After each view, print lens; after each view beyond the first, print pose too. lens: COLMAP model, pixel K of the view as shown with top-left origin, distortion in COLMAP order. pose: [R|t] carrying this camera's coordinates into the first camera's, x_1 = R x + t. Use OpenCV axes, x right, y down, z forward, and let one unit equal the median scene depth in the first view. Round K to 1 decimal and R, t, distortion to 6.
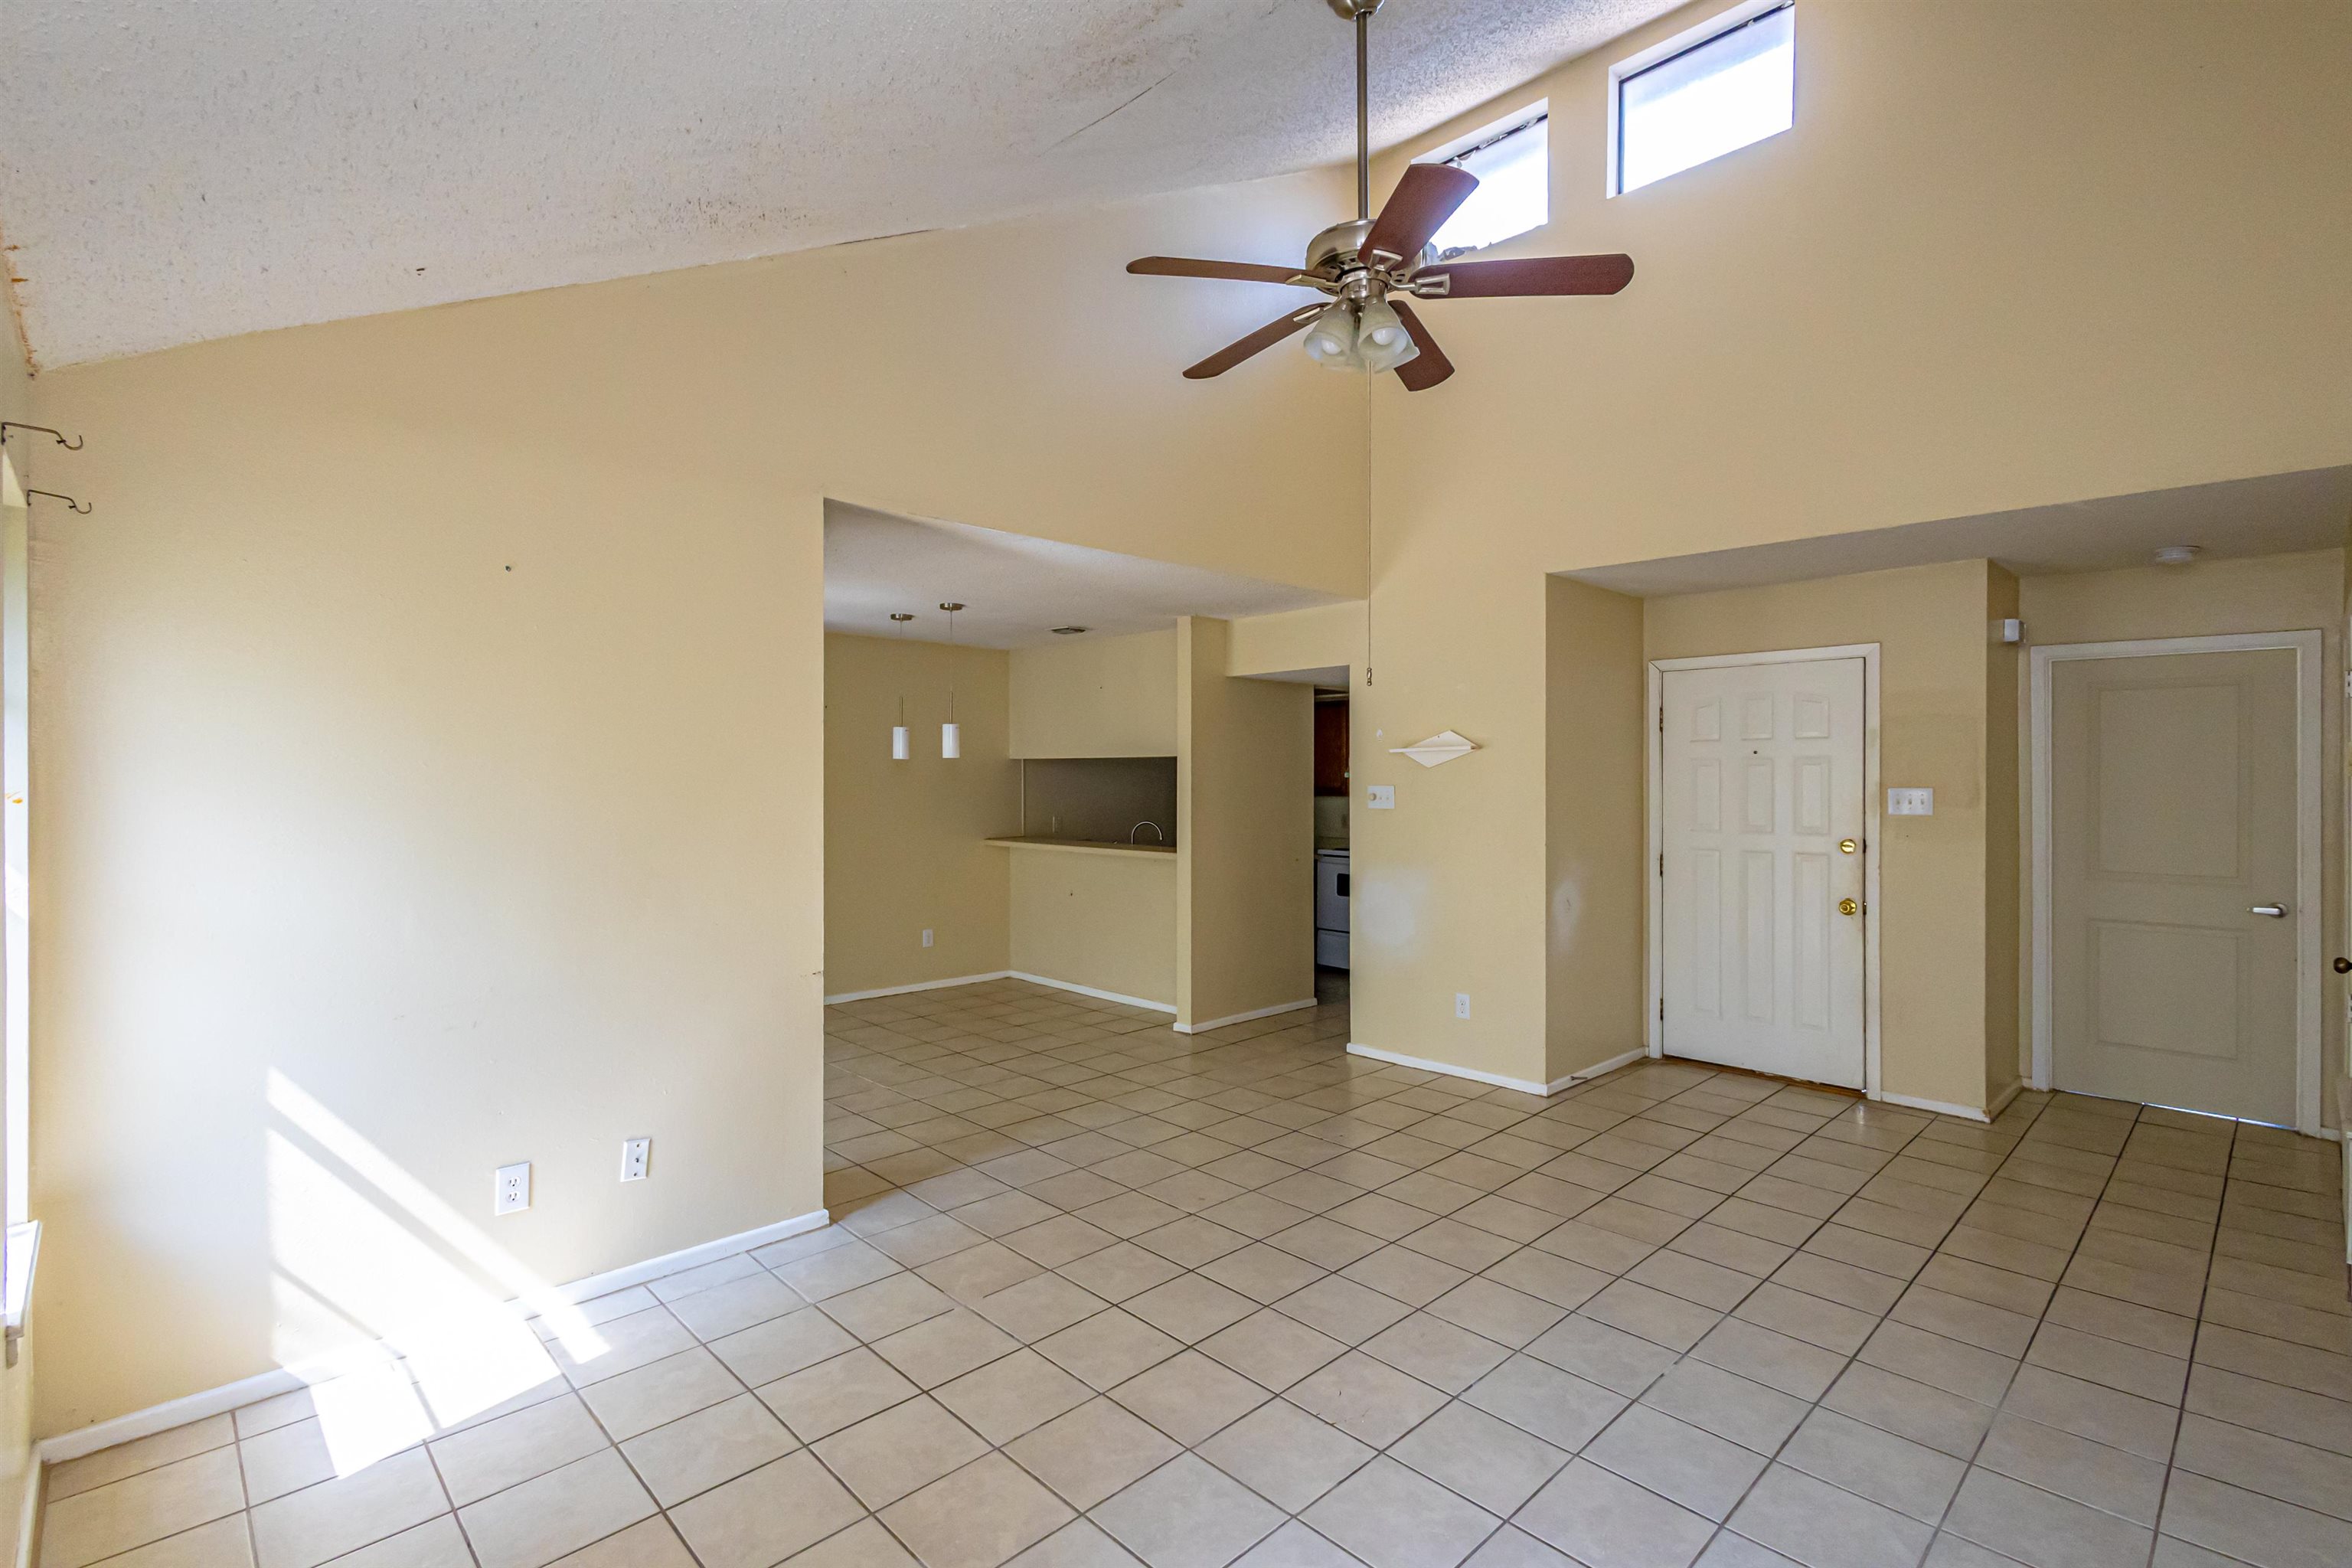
lens RADIAL K [[1087.6, 0, 1177.6], [0, 1087.6, 778.0], [0, 0, 1]] dist [0.007158, 0.000200]
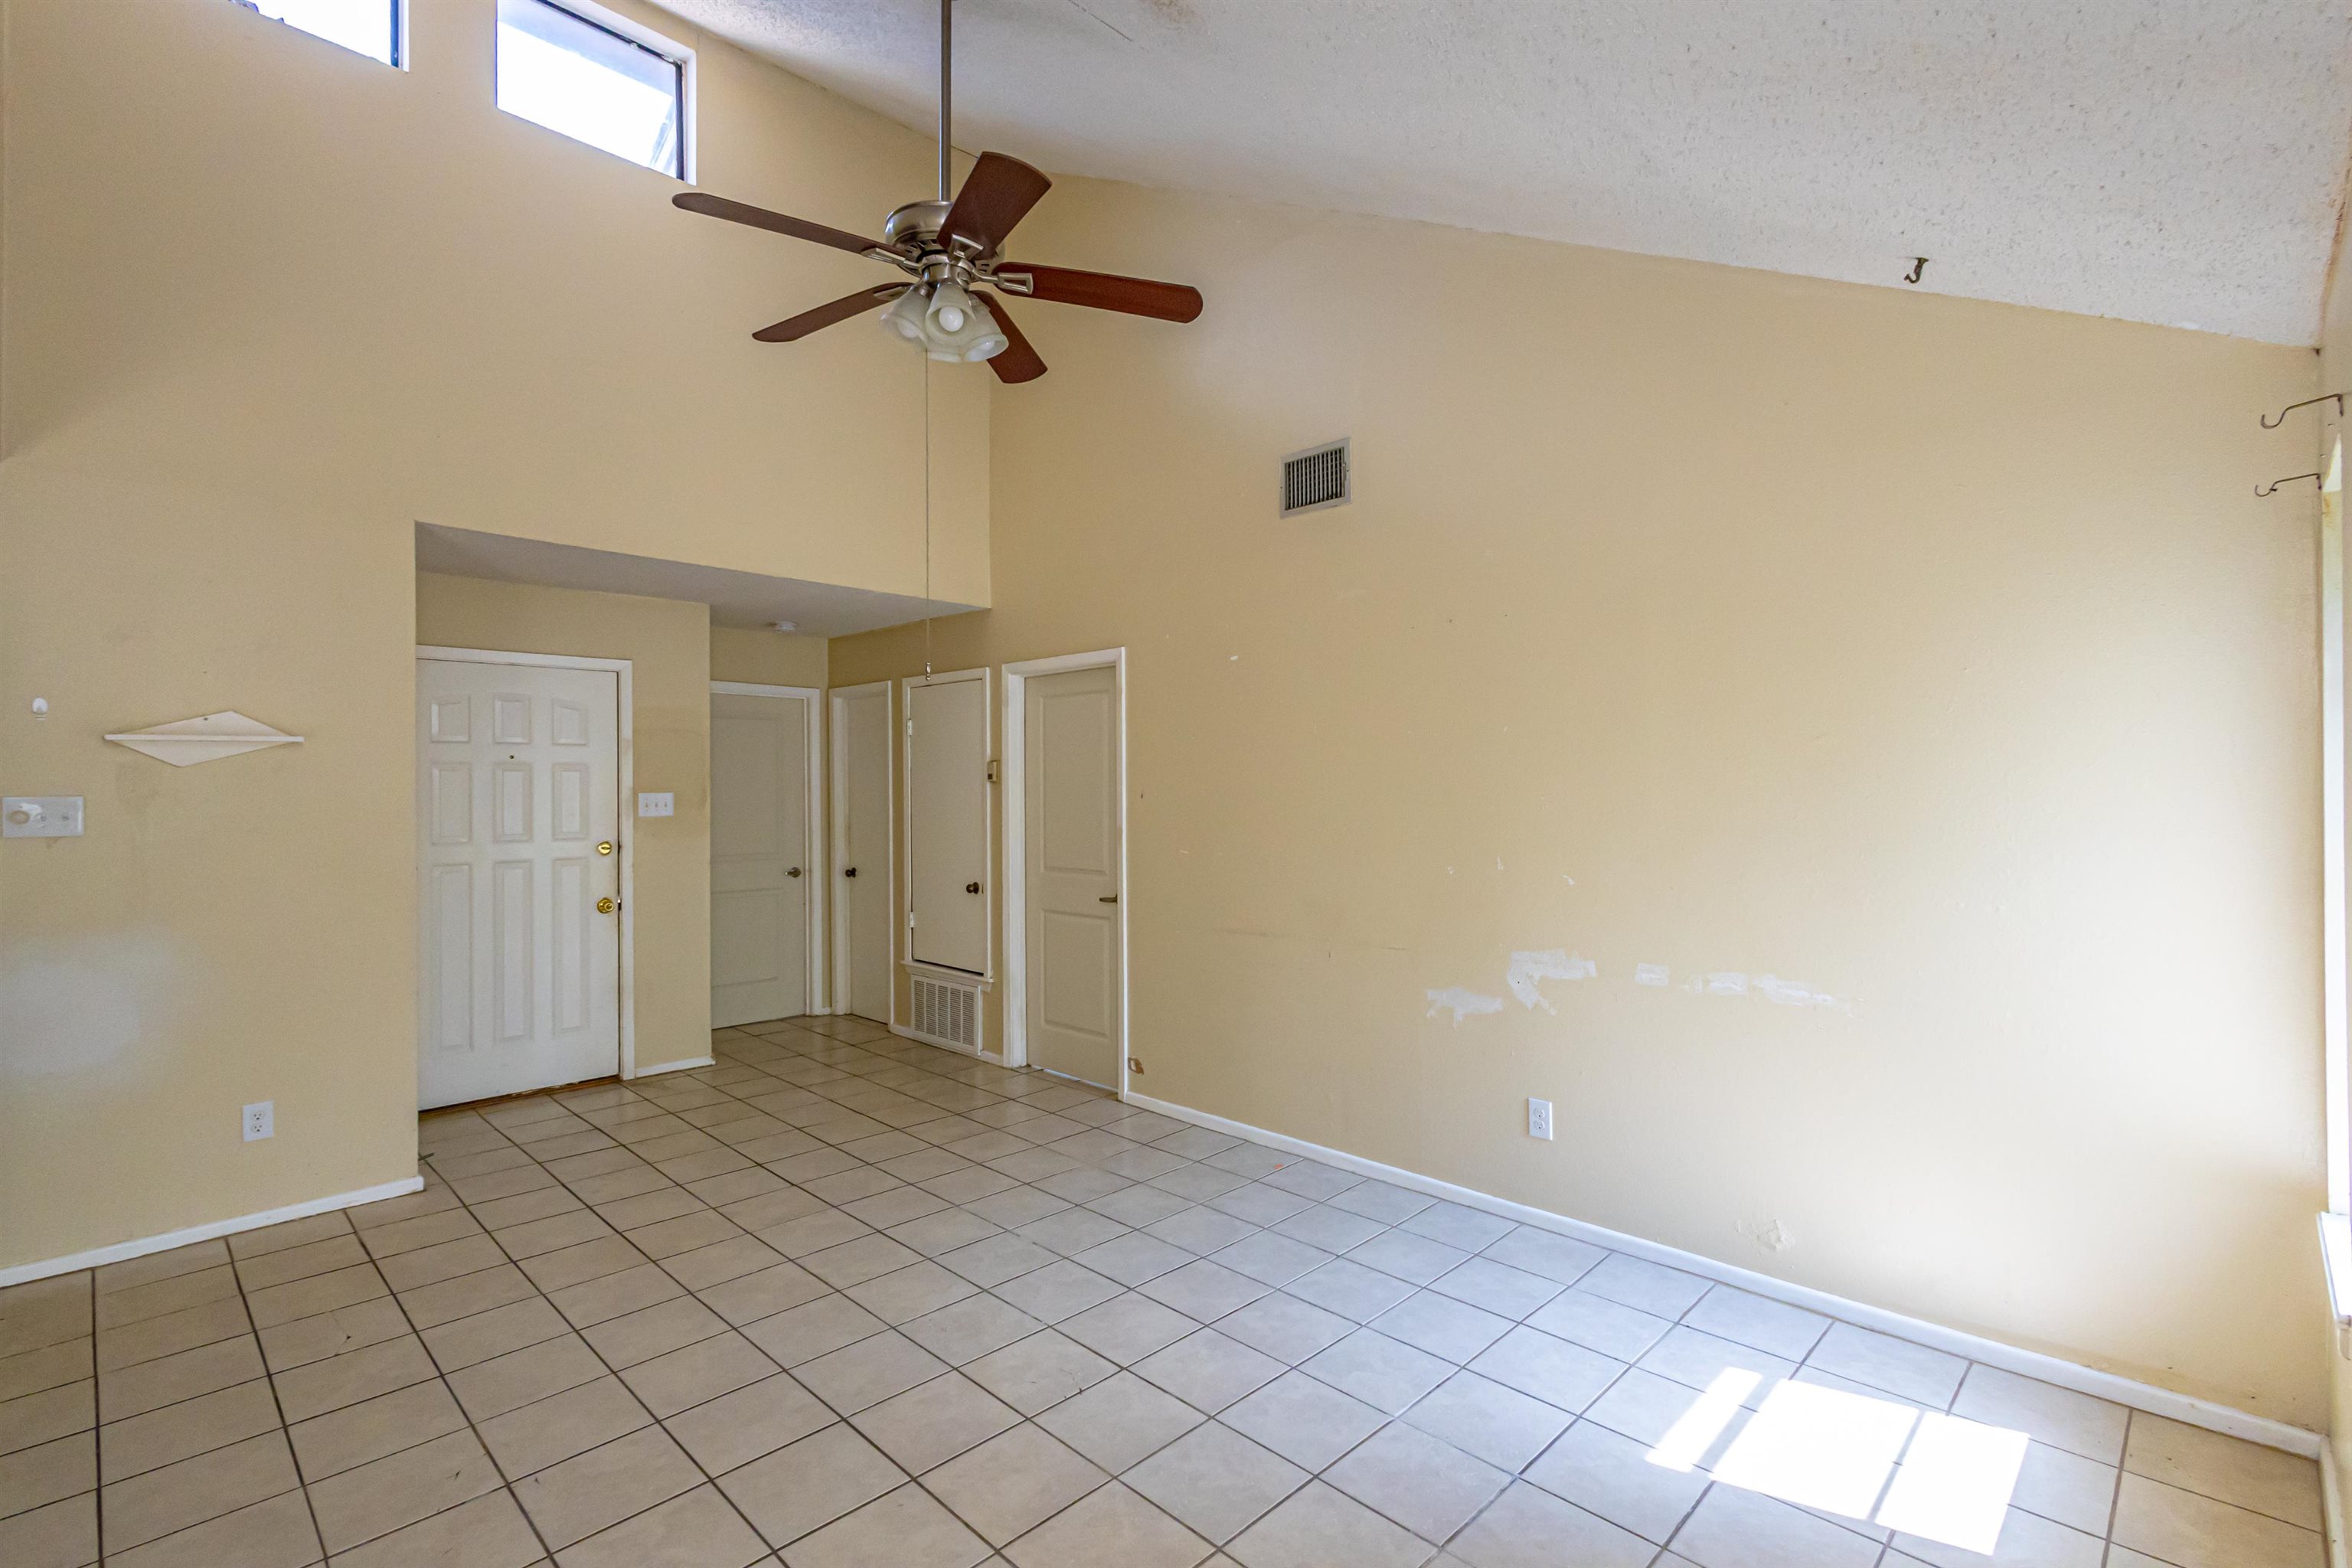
lens RADIAL K [[1079.9, 0, 1185.0], [0, 1079.9, 786.3], [0, 0, 1]] dist [0.001026, -0.000207]
pose [[-0.029804, 0.001247, 0.999555, -0.461789], [0.011798, 0.999930, -0.000895, 0.010061], [-0.999486, 0.011766, -0.029816, 0.481116]]
